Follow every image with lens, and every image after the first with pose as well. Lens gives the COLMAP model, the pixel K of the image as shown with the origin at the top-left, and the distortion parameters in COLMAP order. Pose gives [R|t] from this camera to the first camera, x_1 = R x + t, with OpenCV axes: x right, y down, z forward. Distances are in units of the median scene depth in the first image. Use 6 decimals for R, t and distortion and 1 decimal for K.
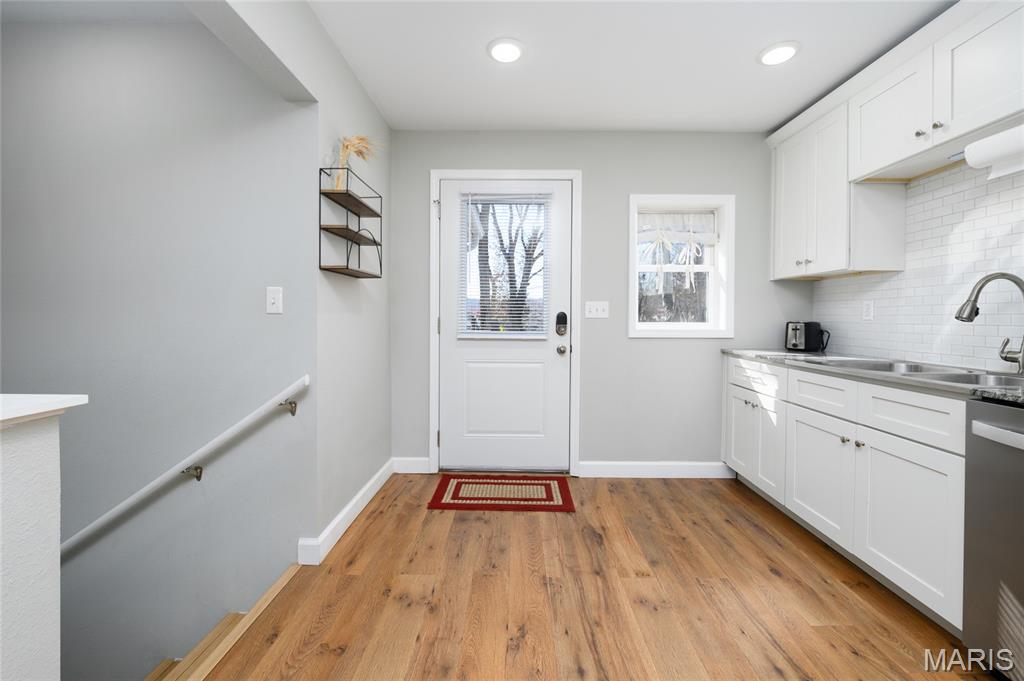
lens RADIAL K [[419.6, 0, 519.0], [0, 419.6, 322.5], [0, 0, 1]] dist [-0.000594, -0.002091]
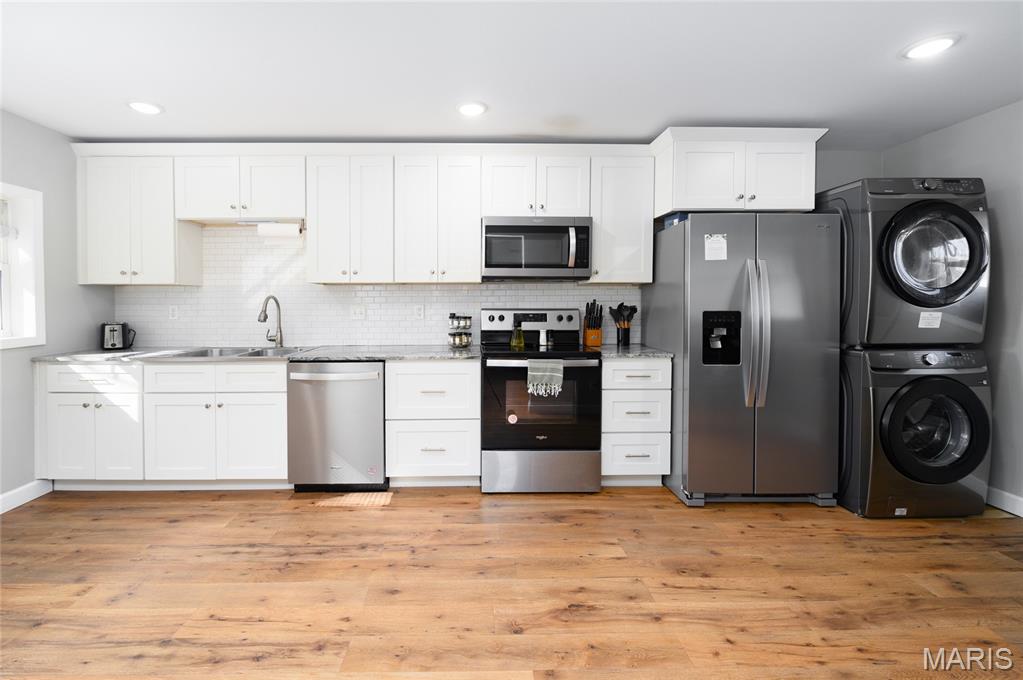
lens RADIAL K [[419.2, 0, 478.2], [0, 419.2, 306.1], [0, 0, 1]] dist [-0.000594, -0.002091]
pose [[-0.008920, -0.018169, 0.999795, -0.550834], [0.013876, 0.999736, 0.018292, -0.066521], [-0.999864, 0.014036, -0.008666, 0.047476]]
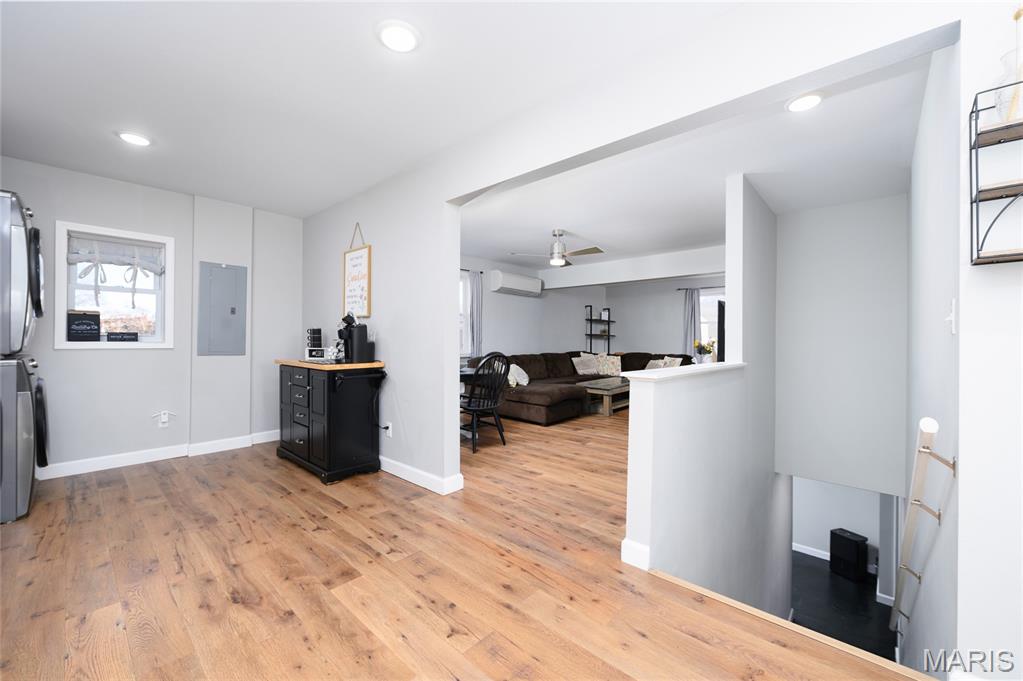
lens RADIAL K [[416.9, 0, 503.0], [0, 416.9, 334.8], [0, 0, 1]] dist [0.002107, -0.001564]
pose [[-0.694776, -0.013990, -0.719090, 0.397758], [-0.012075, 0.999897, -0.007786, 0.009567], [0.719125, 0.003274, -0.694873, 0.738599]]
